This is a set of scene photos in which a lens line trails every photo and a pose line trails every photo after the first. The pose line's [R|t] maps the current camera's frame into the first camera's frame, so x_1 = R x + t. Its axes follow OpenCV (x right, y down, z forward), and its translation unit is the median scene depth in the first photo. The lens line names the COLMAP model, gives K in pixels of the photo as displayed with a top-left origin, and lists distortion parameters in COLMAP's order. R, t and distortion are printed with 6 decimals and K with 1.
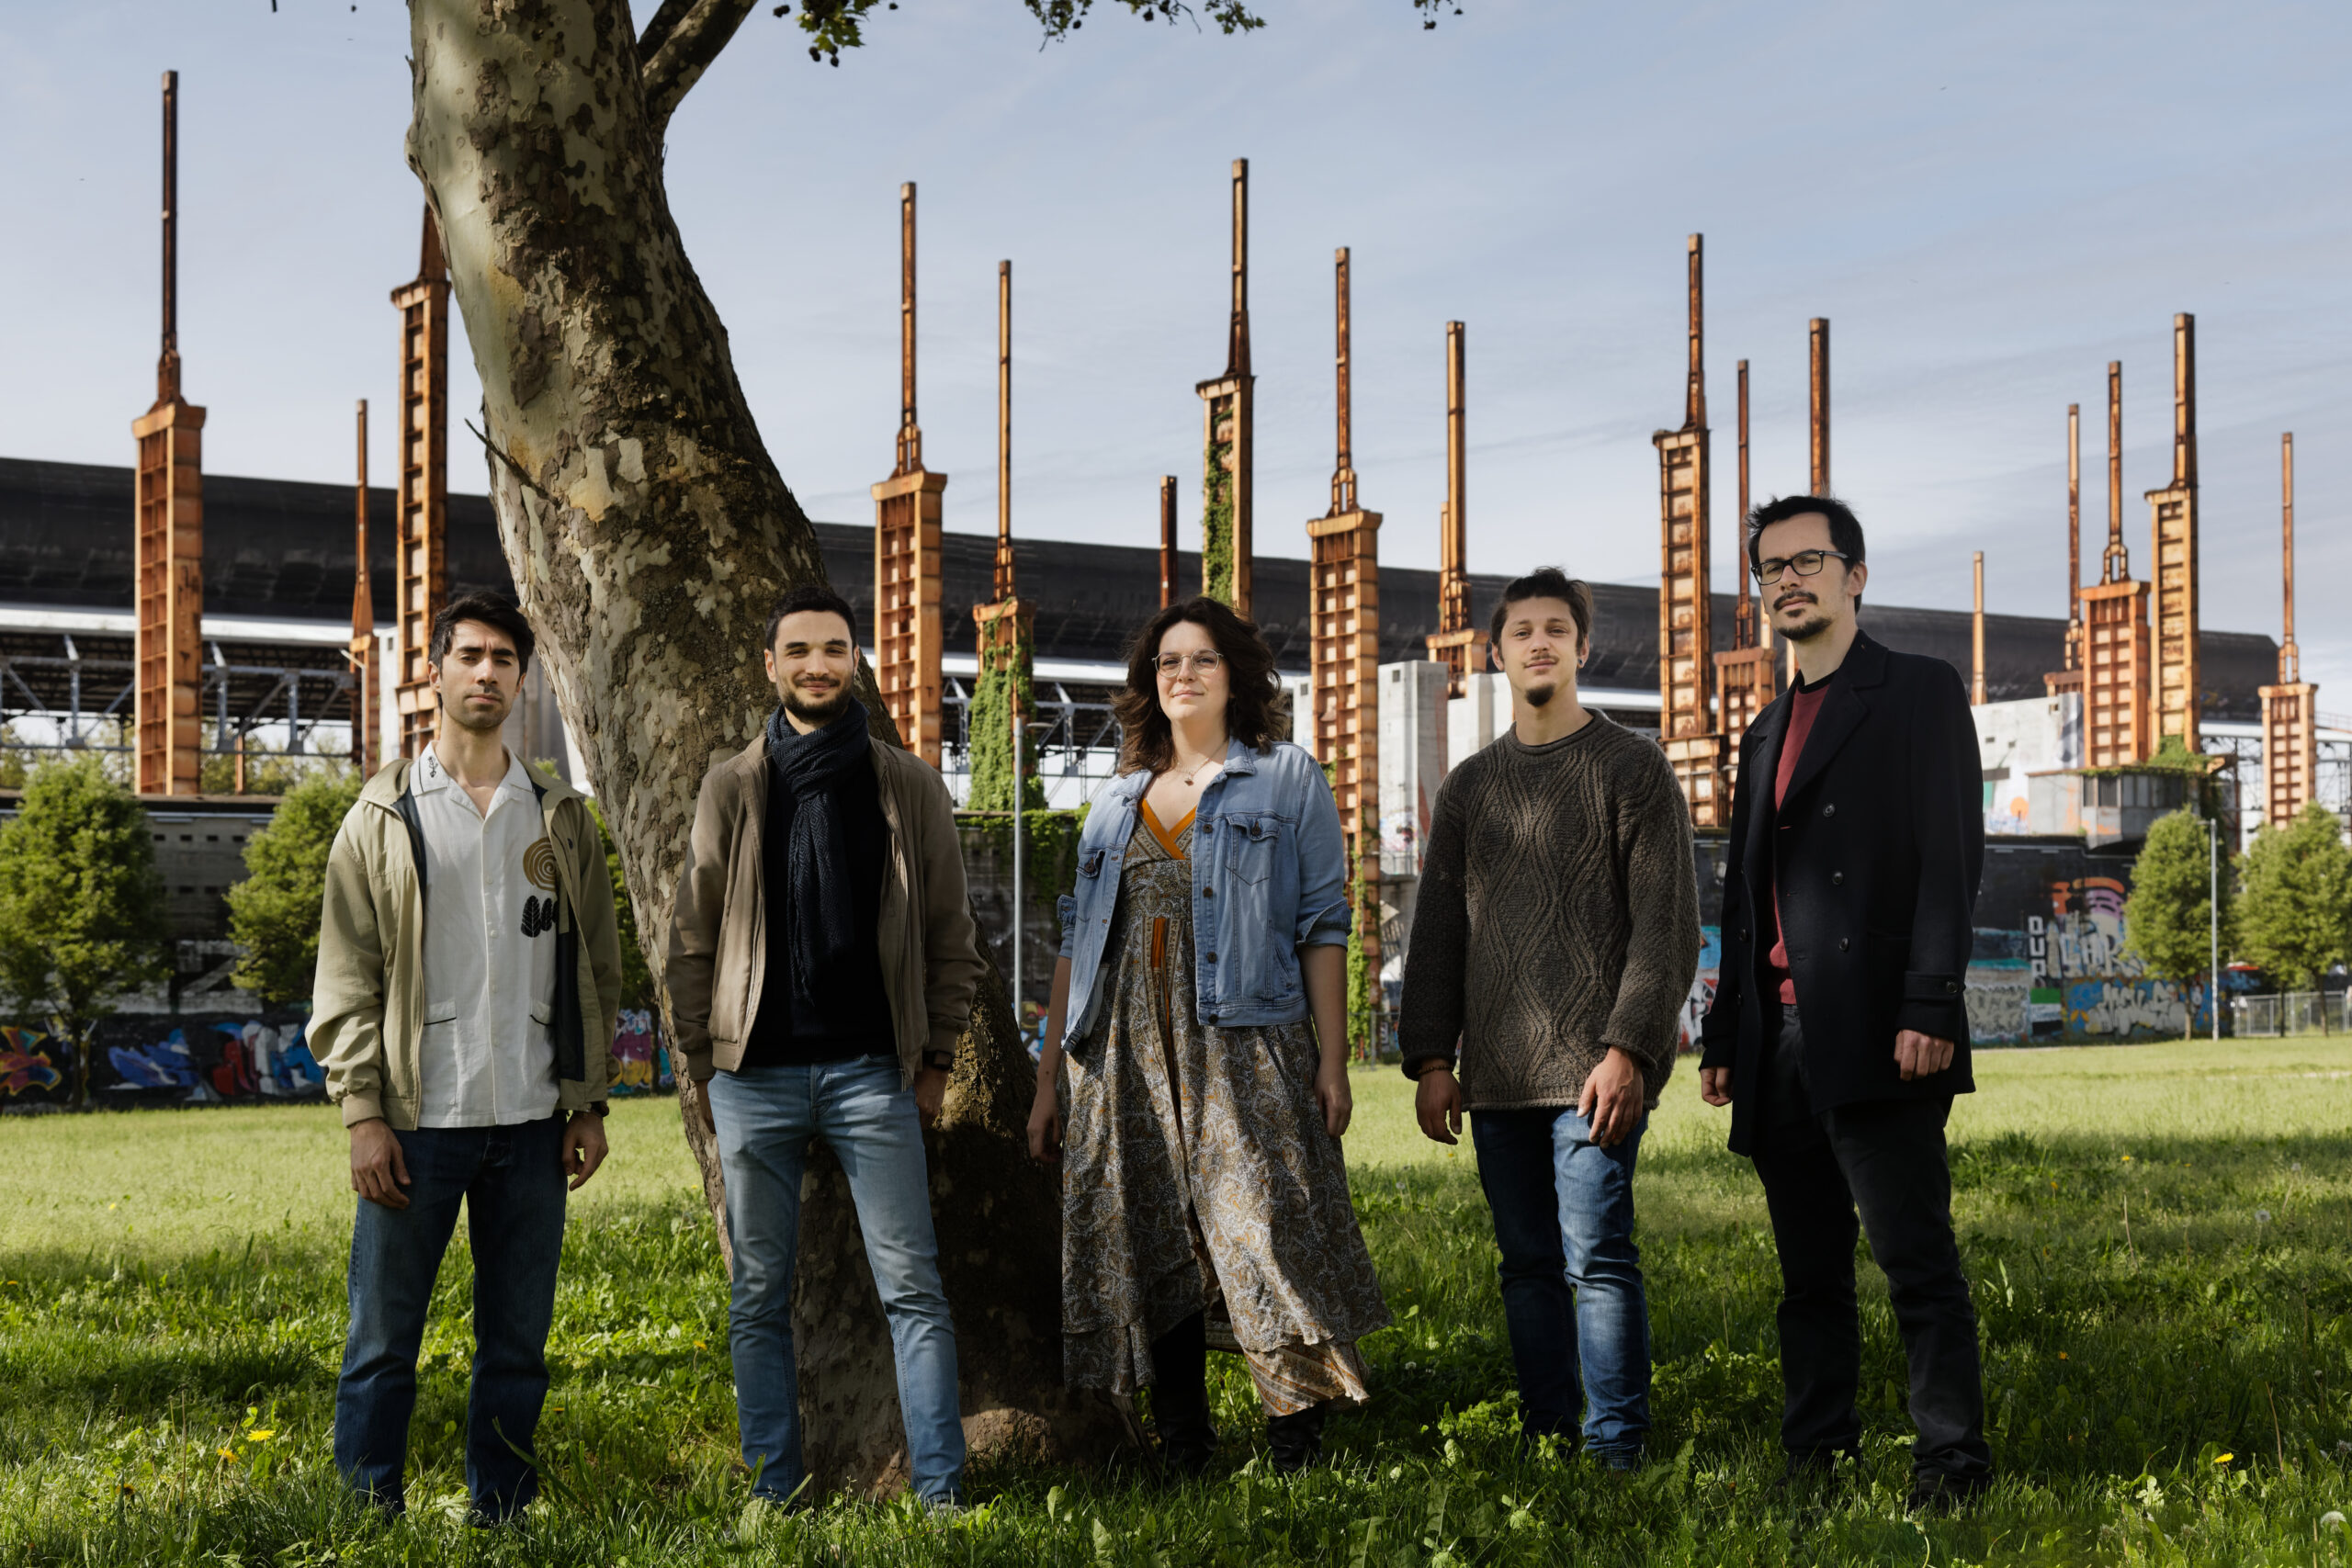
lens RADIAL K [[2615.0, 0, 1169.2], [0, 2615.0, 772.8], [0, 0, 1]] dist [0.017133, 0.000000]
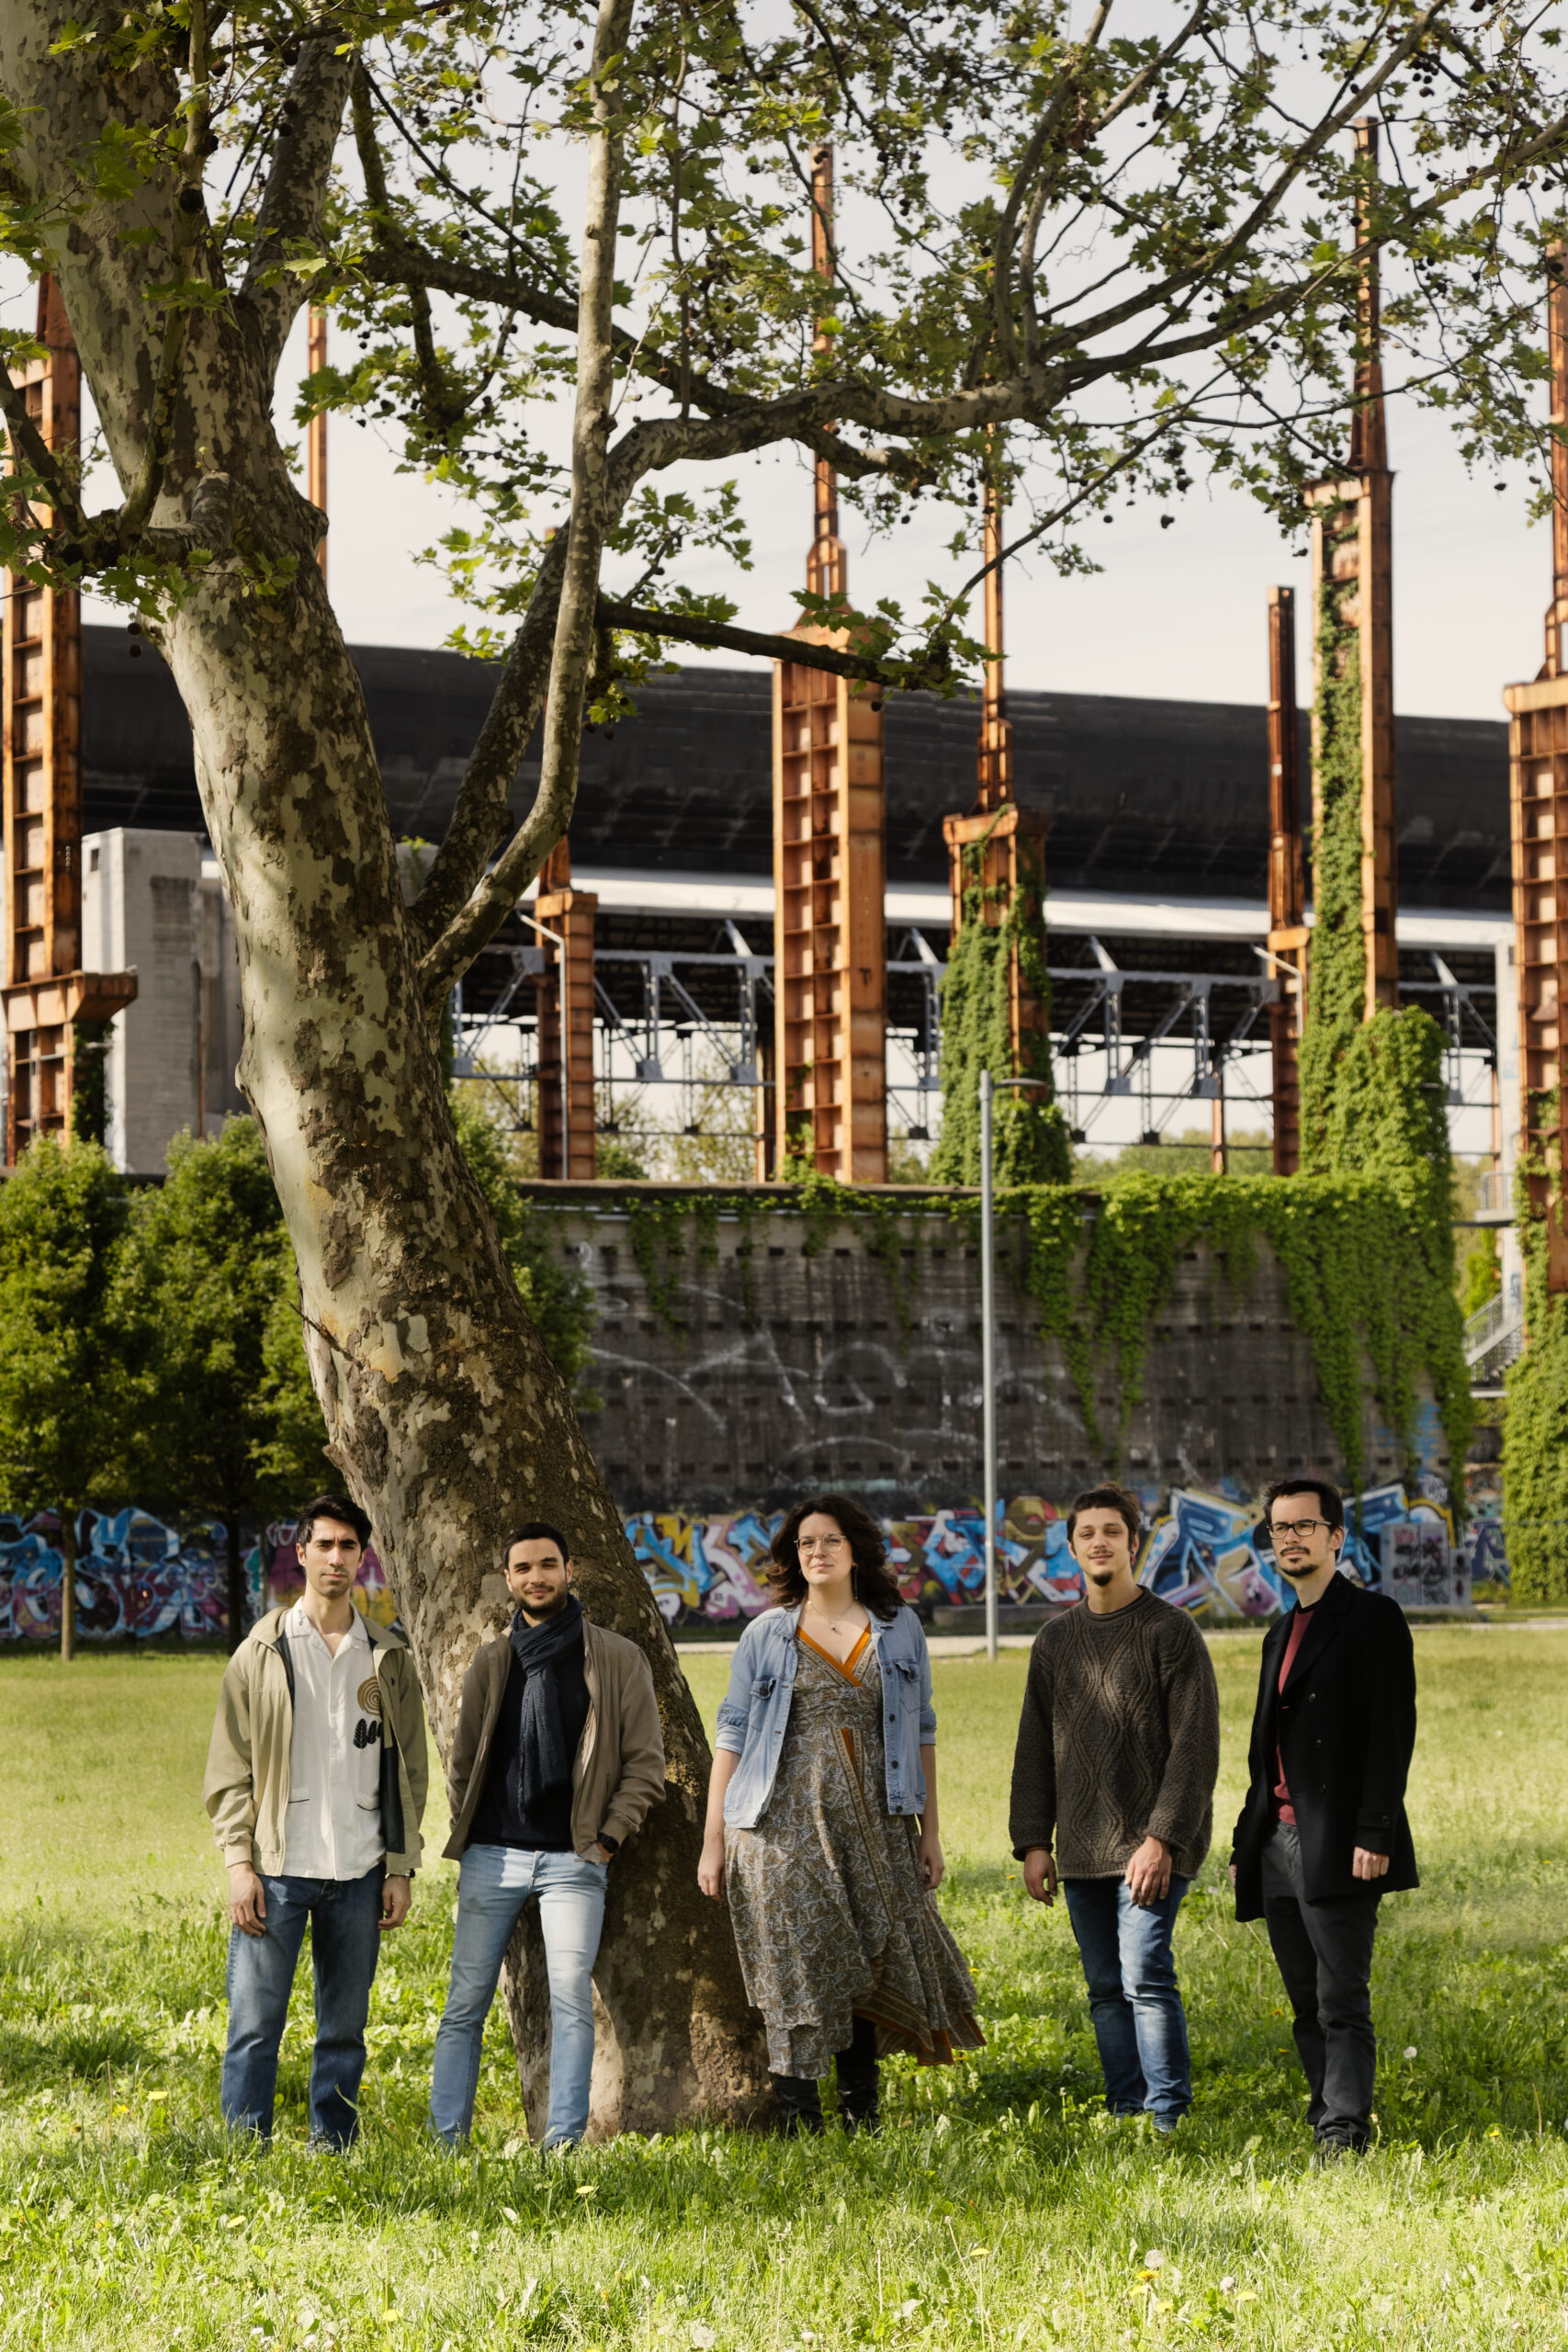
lens RADIAL K [[6037.1, 0, 774.1], [0, 6037.1, 1177.2], [0, 0, 1]] dist [0.196851, 0.000000]
pose [[0.991324, 0.003285, -0.131397, 0.072025], [0.005591, 0.997729, 0.067126, -0.081270], [0.131319, -0.067278, 0.989055, -0.384881]]
